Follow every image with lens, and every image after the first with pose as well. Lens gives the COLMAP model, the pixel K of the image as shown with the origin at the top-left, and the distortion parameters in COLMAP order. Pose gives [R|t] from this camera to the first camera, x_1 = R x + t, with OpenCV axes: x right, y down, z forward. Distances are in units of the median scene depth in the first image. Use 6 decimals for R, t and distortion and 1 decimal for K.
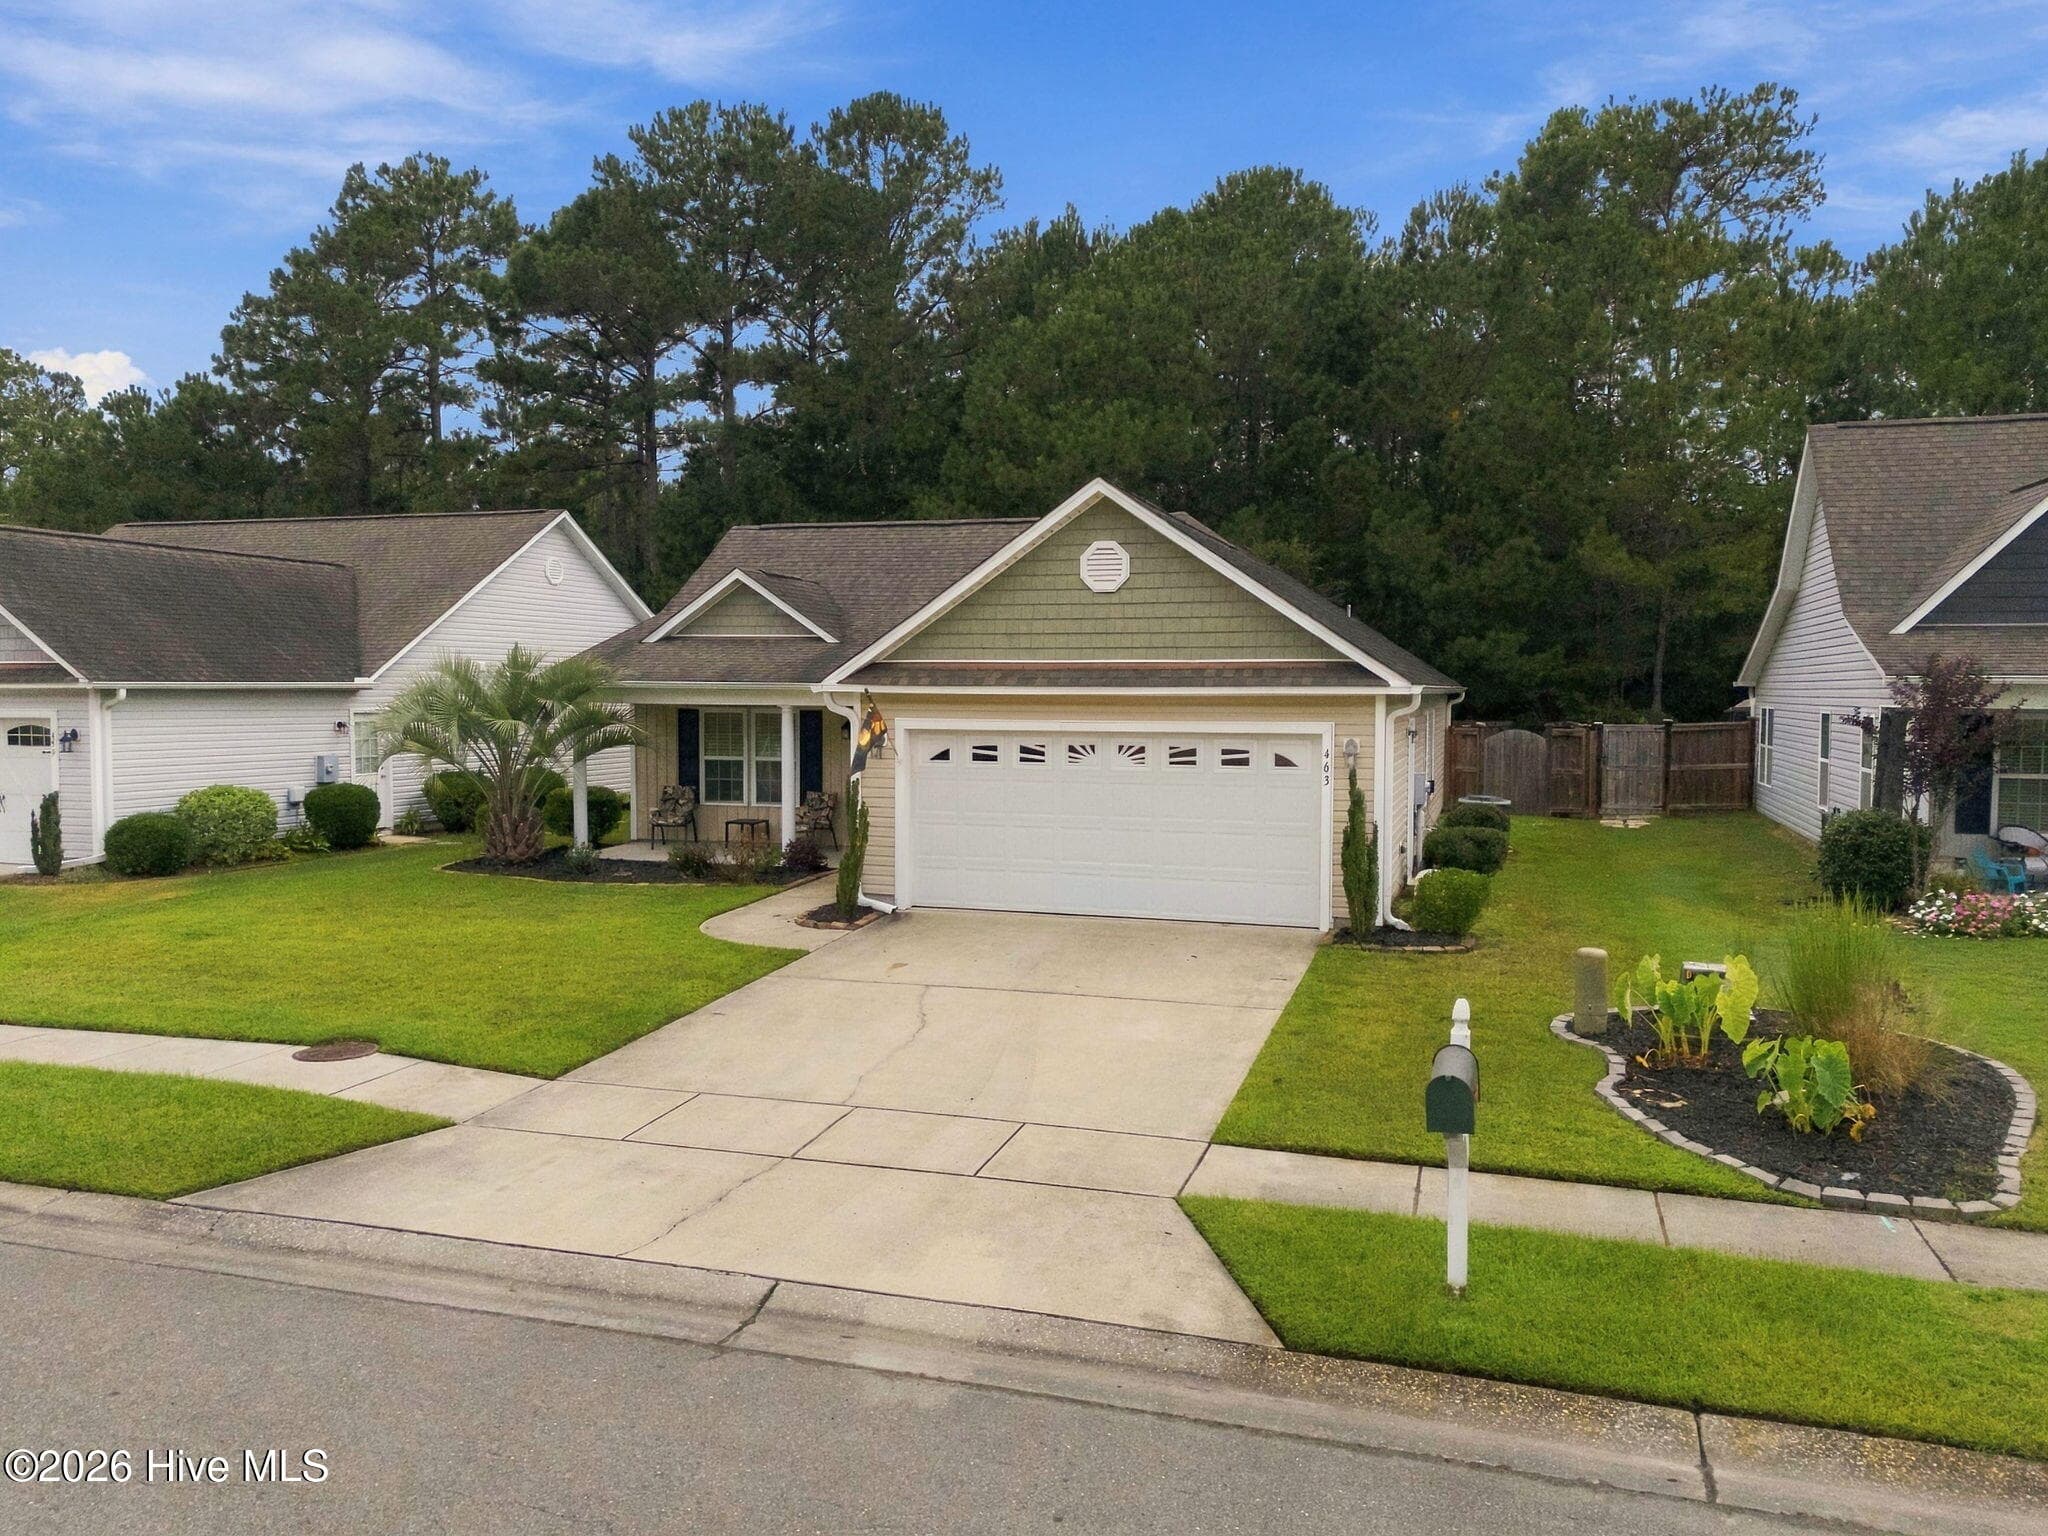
lens RADIAL K [[1489.1, 0, 1034.5], [0, 1489.1, 764.3], [0, 0, 1]] dist [0.070798, -0.056496]
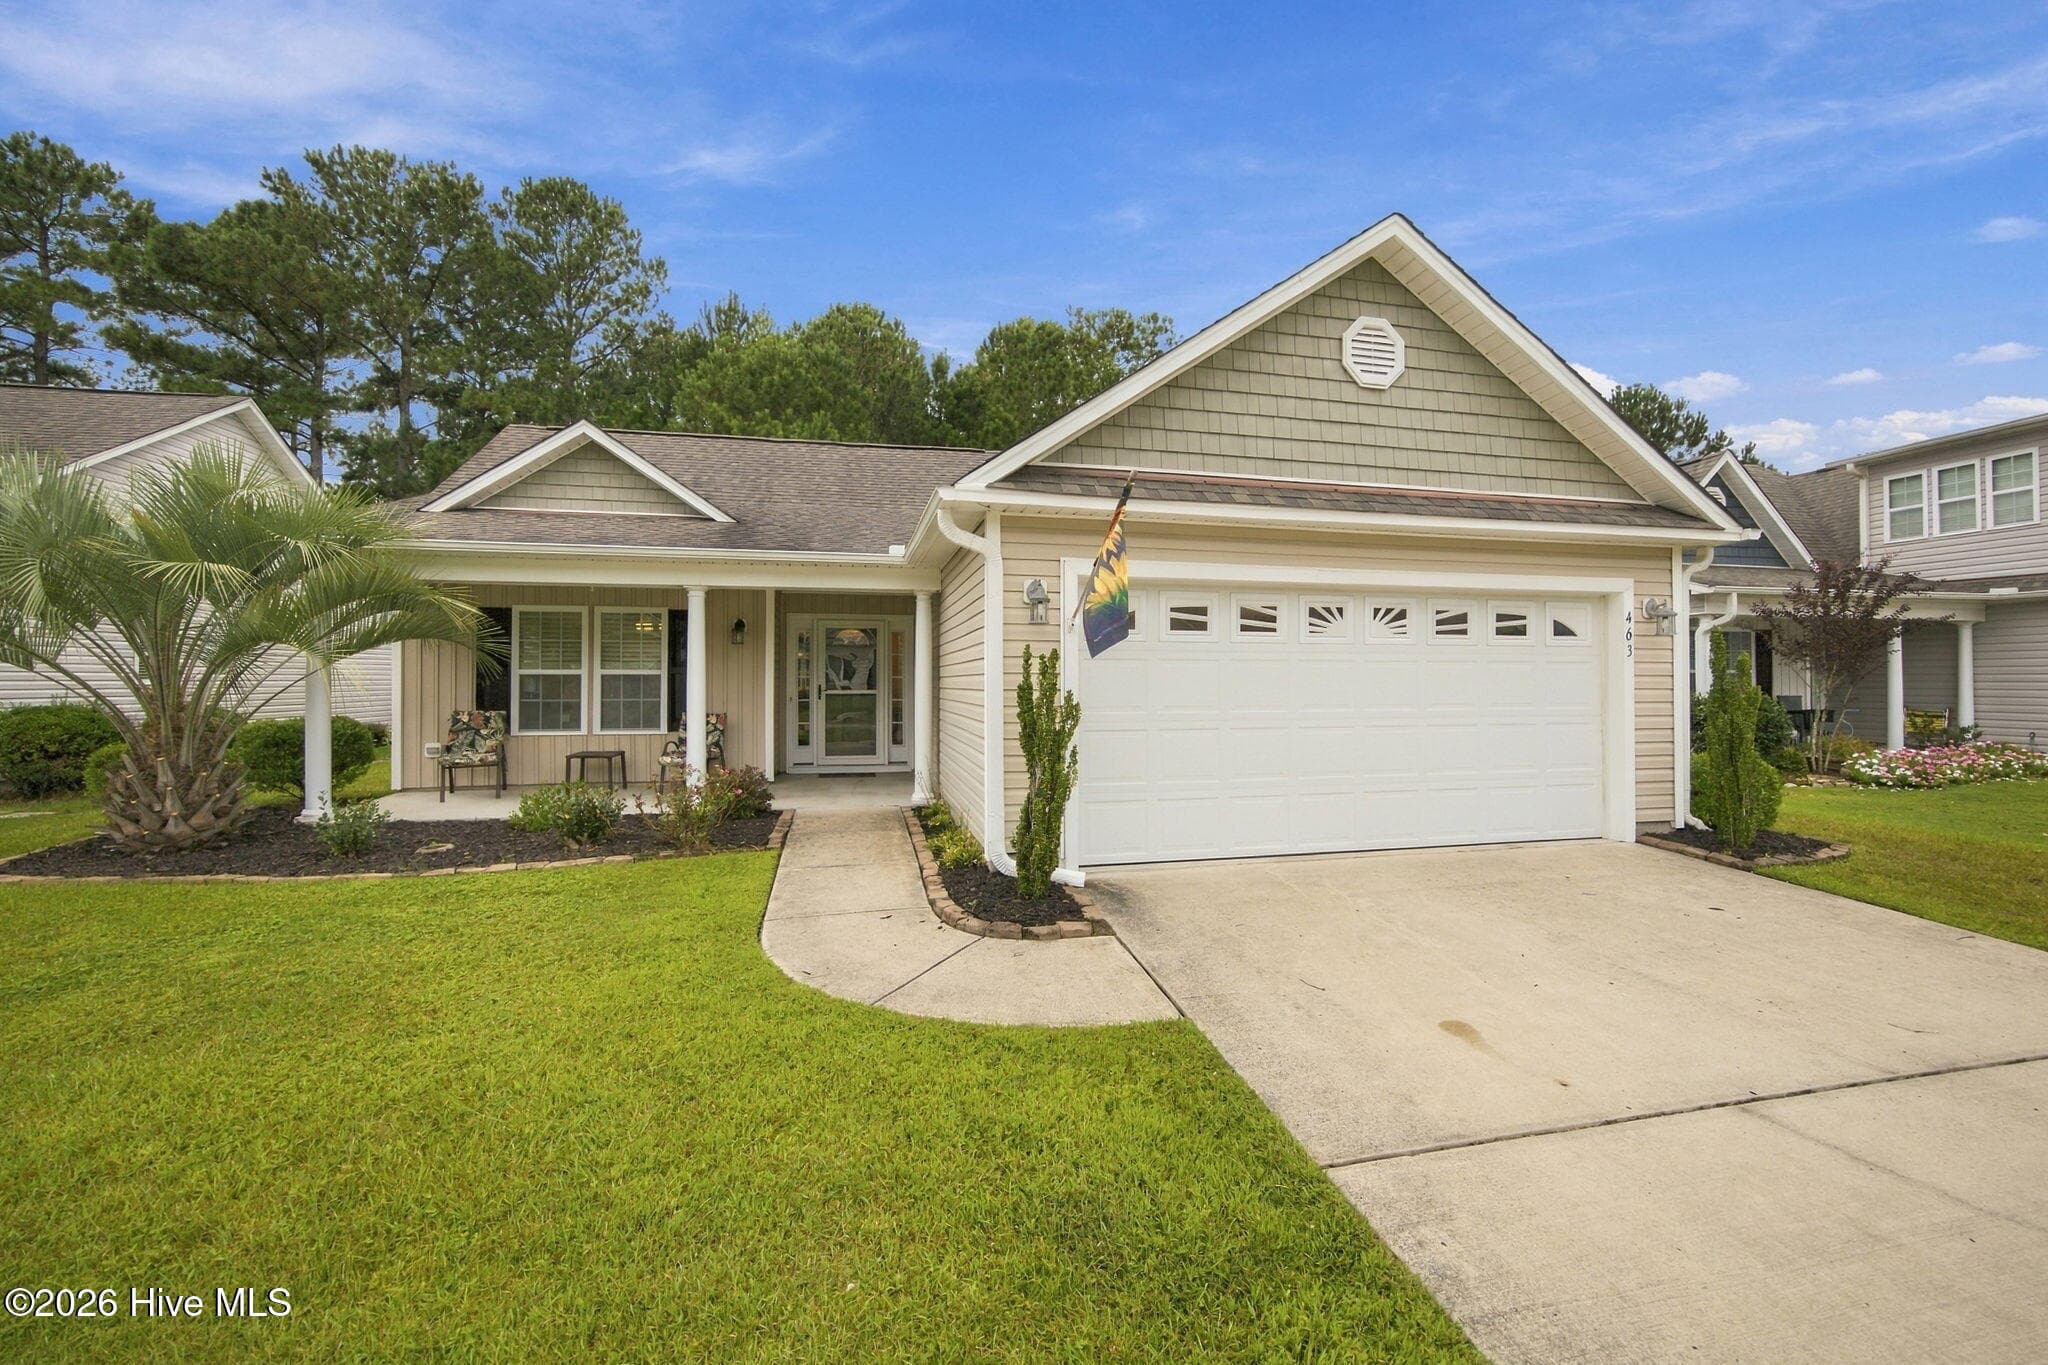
lens RADIAL K [[819.6, 0, 1028.6], [0, 819.6, 670.4], [0, 0, 1]] dist [-0.043343, 0.018336]
pose [[0.870337, 0.002465, 0.492451, -0.278324], [0.028730, 0.998030, -0.055772, 0.033941], [-0.491618, 0.062688, 0.868552, 0.739683]]
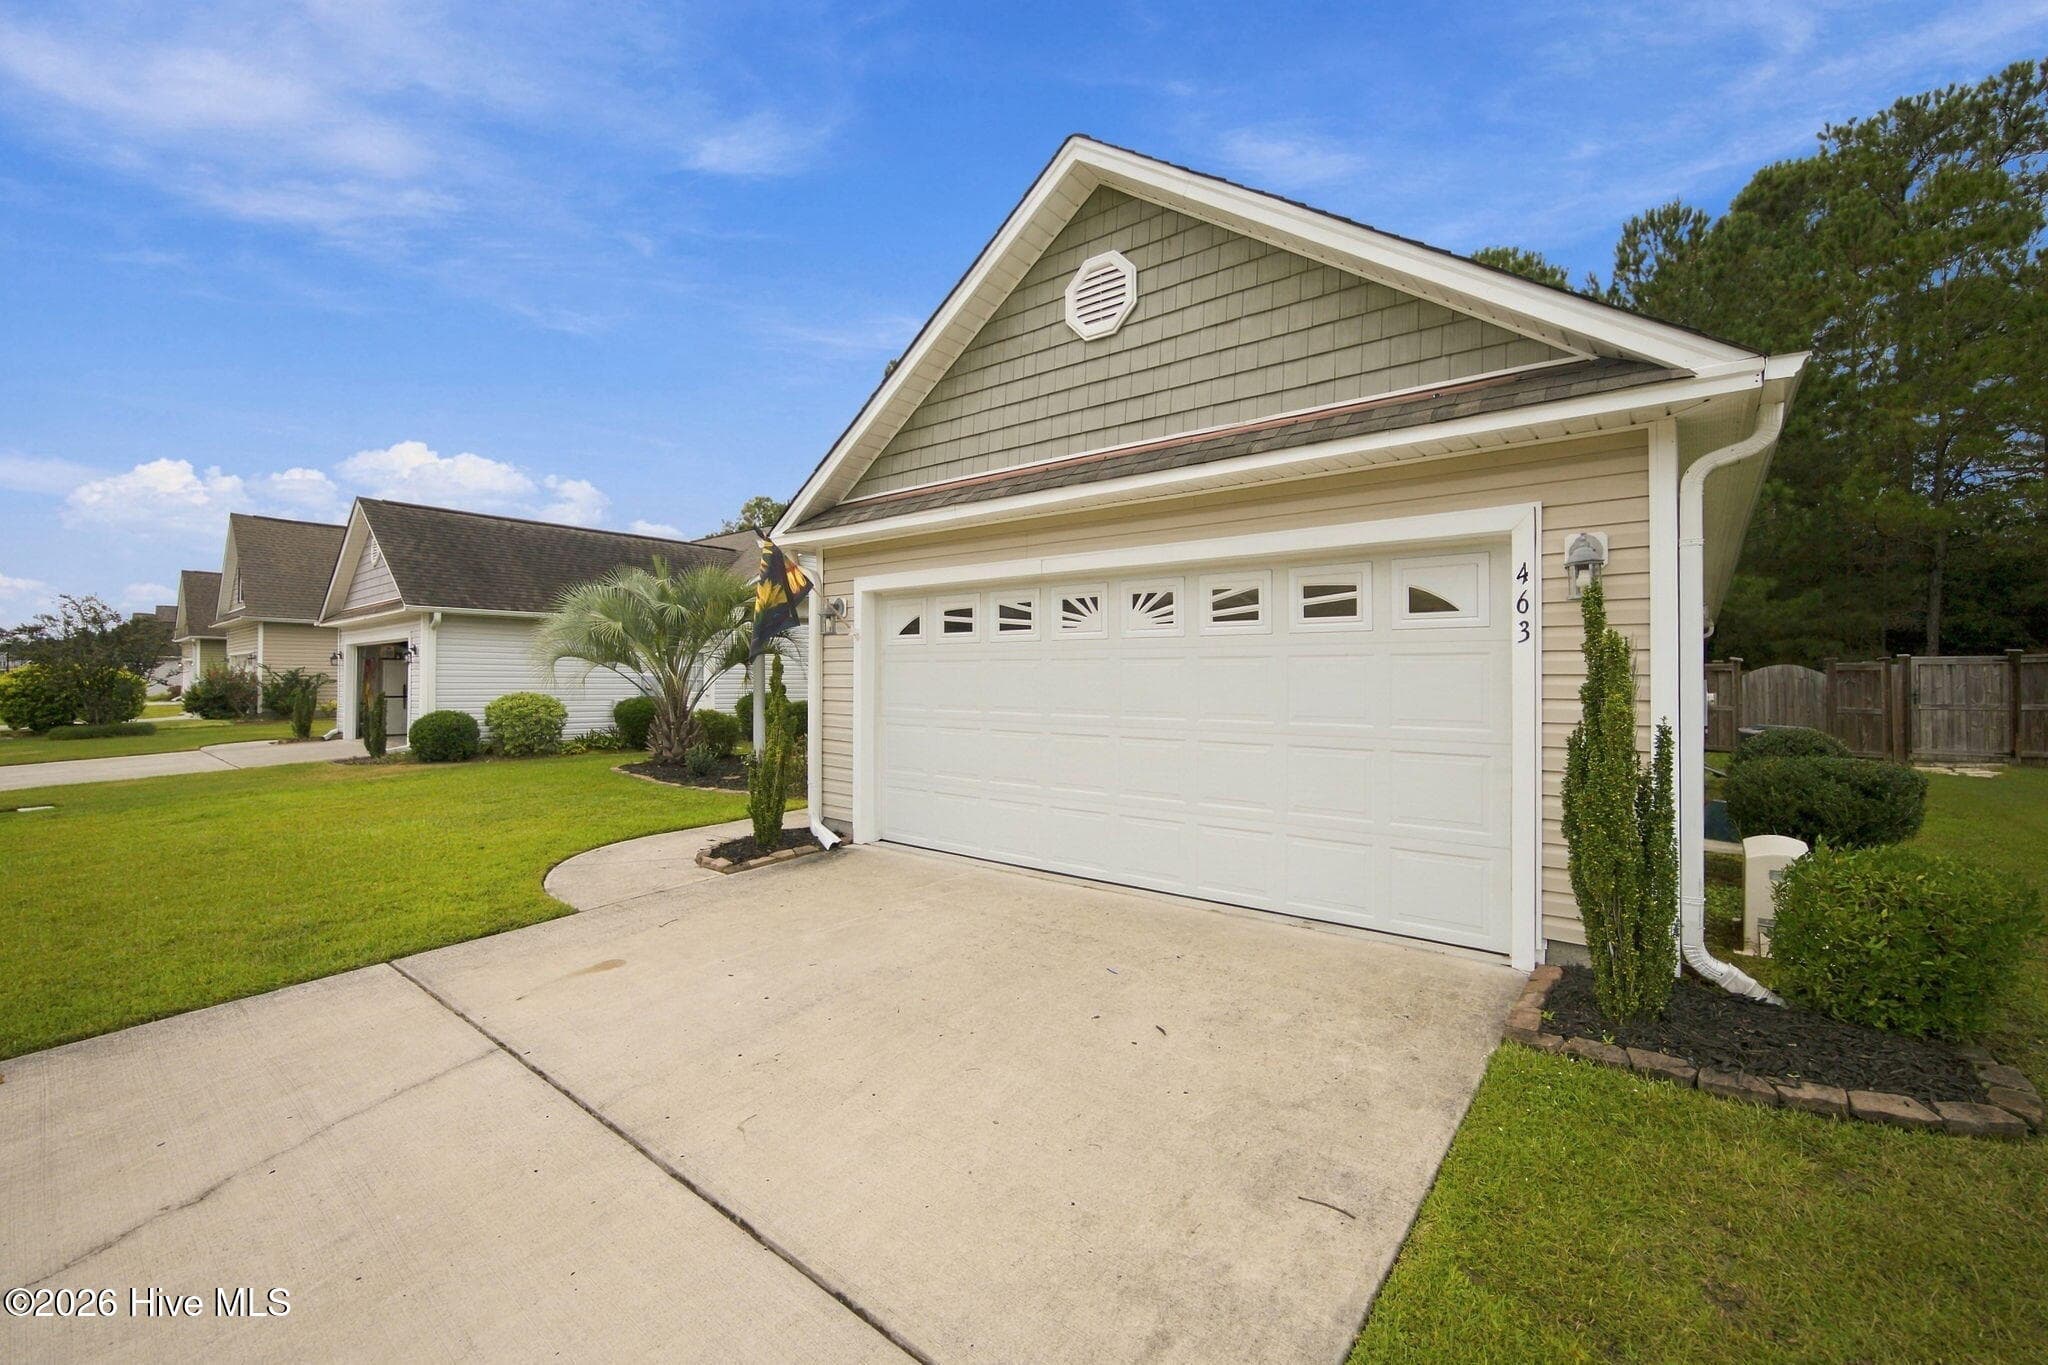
lens RADIAL K [[840.3, 0, 1026.7], [0, 840.3, 668.8], [0, 0, 1]] dist [-0.041421, 0.020791]
pose [[0.930106, -0.003917, -0.367270, 0.139238], [-0.020546, 0.997822, -0.062677, 0.038510], [0.366716, 0.065842, 0.928000, 0.671460]]
